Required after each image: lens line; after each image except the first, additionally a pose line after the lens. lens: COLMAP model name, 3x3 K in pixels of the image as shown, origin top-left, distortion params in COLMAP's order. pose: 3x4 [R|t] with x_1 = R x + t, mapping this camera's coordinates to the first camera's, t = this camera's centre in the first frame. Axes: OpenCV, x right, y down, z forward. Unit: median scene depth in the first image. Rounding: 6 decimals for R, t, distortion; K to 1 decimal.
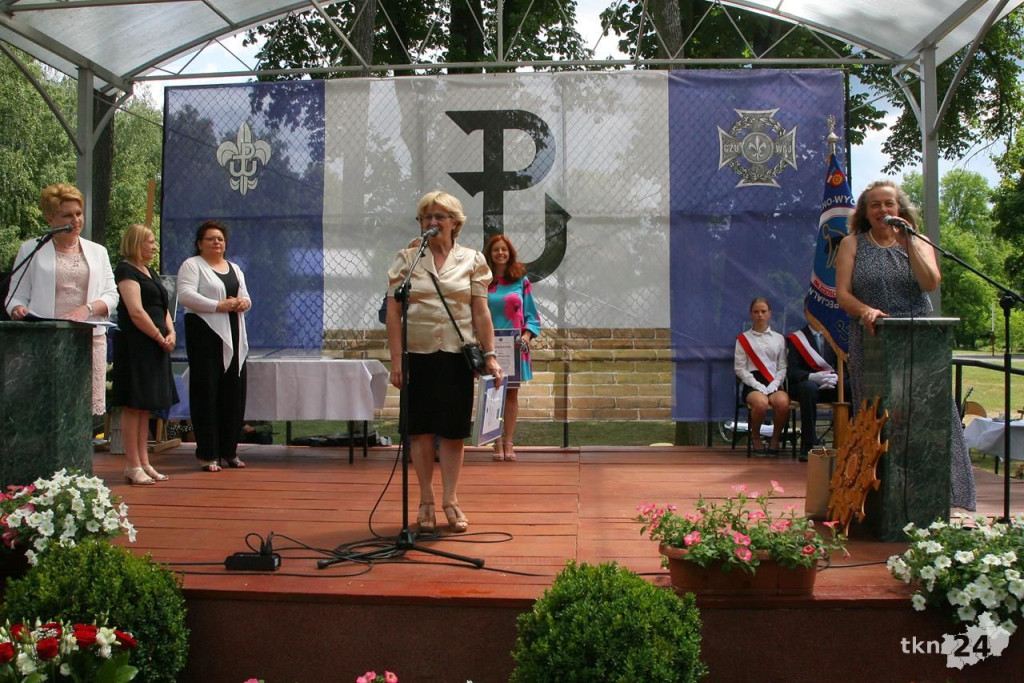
lens RADIAL K [[1013.7, 0, 512.0], [0, 1013.7, 341.5], [0, 0, 1]] dist [-0.009604, 0.013634]
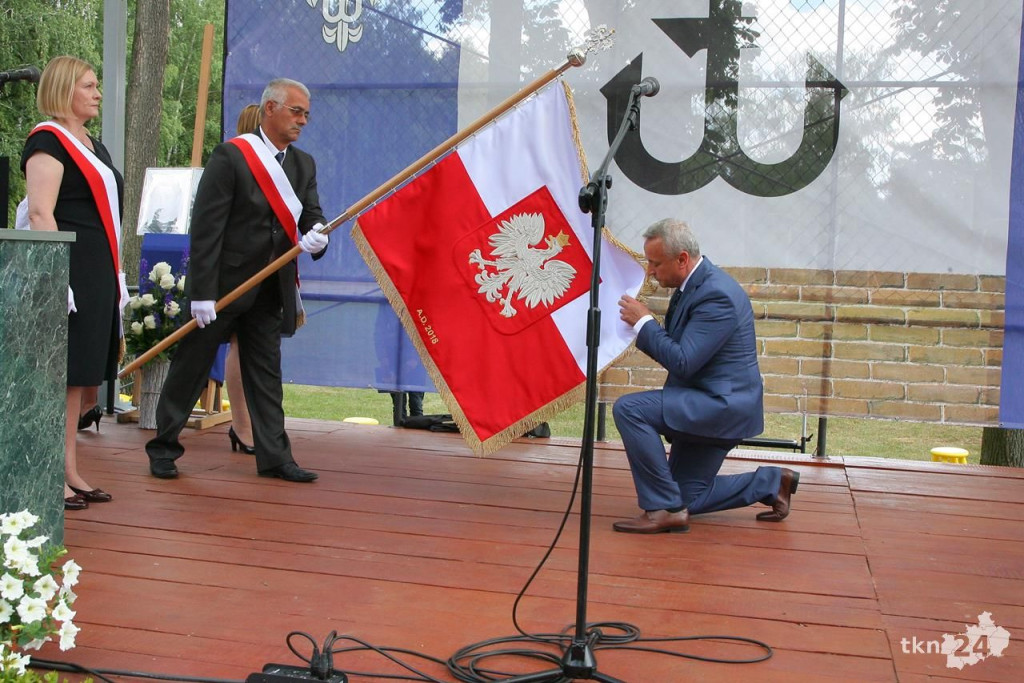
lens RADIAL K [[1013.7, 0, 512.0], [0, 1013.7, 341.5], [0, 0, 1]] dist [-0.009604, 0.013634]
pose [[0.989519, 0.047910, -0.136224, -0.054959], [-0.038741, 0.996851, 0.069185, -0.004522], [0.139109, -0.063183, 0.988259, 0.348329]]
